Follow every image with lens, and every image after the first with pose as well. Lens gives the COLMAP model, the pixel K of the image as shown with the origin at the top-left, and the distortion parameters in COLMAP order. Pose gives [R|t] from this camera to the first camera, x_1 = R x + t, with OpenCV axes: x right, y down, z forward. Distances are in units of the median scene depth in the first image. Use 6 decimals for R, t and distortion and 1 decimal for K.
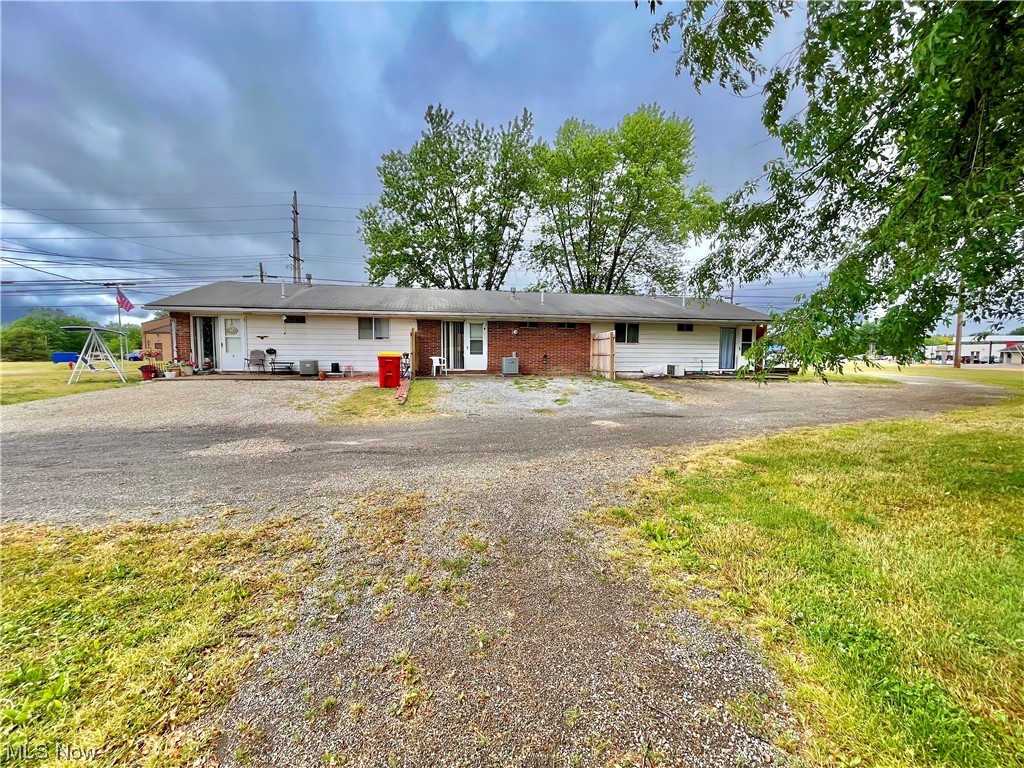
lens RADIAL K [[412.0, 0, 508.9], [0, 412.0, 386.2], [0, 0, 1]] dist [-0.009386, 0.000499]
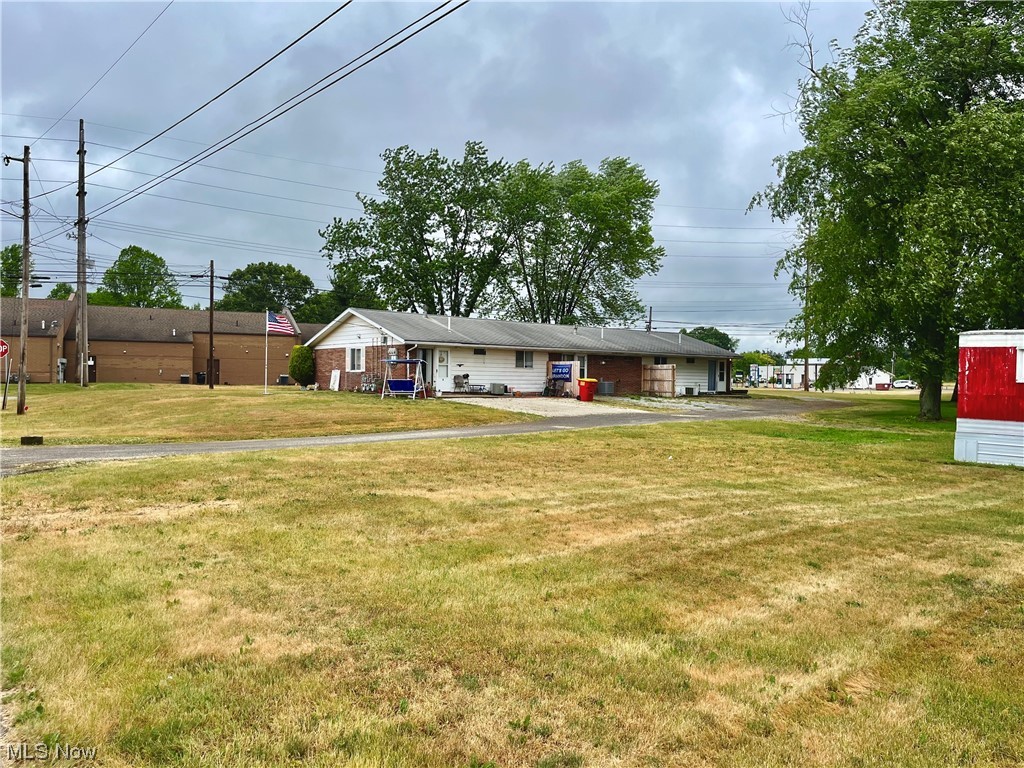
lens RADIAL K [[773.2, 0, 517.4], [0, 773.2, 381.9], [0, 0, 1]] dist [0.056954, -0.084101]
pose [[0.892899, 0.007057, 0.450201, -1.477709], [0.022446, 0.997936, -0.060160, 0.080872], [-0.449697, 0.063822, 0.890898, -1.203522]]
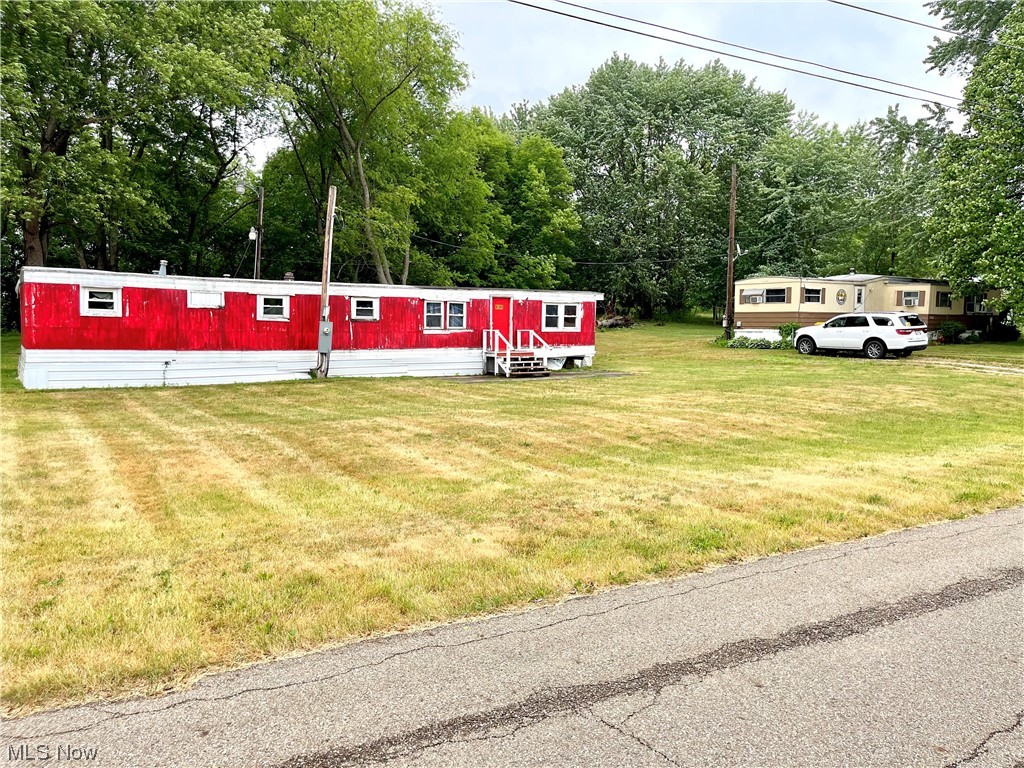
lens RADIAL K [[772.3, 0, 510.7], [0, 772.3, 379.7], [0, 0, 1]] dist [0.068741, -0.090217]
pose [[-0.314842, -0.081273, 0.945658, -1.782056], [0.057706, 0.992845, 0.104541, 0.041298], [-0.947388, 0.087484, -0.307899, -0.794814]]
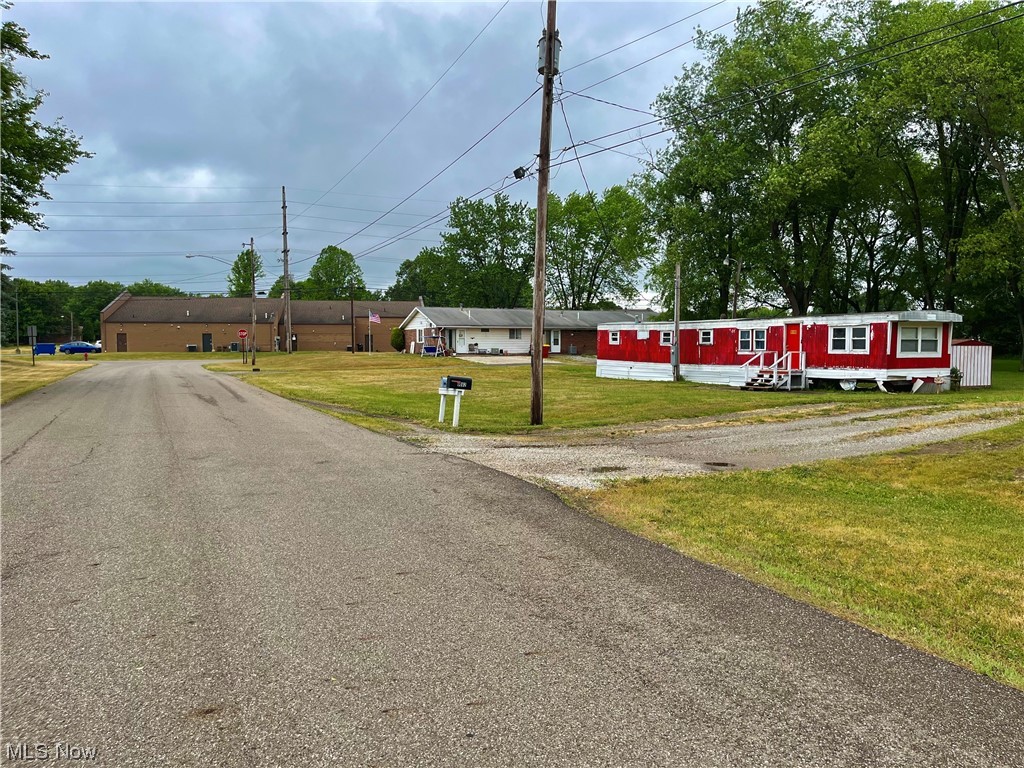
lens RADIAL K [[772.3, 0, 510.7], [0, 772.3, 379.7], [0, 0, 1]] dist [0.068741, -0.090217]
pose [[0.976711, -0.013919, 0.214106, -1.268097], [0.019921, 0.999466, -0.025897, 0.220371], [-0.213631, 0.029559, 0.976467, -3.130175]]
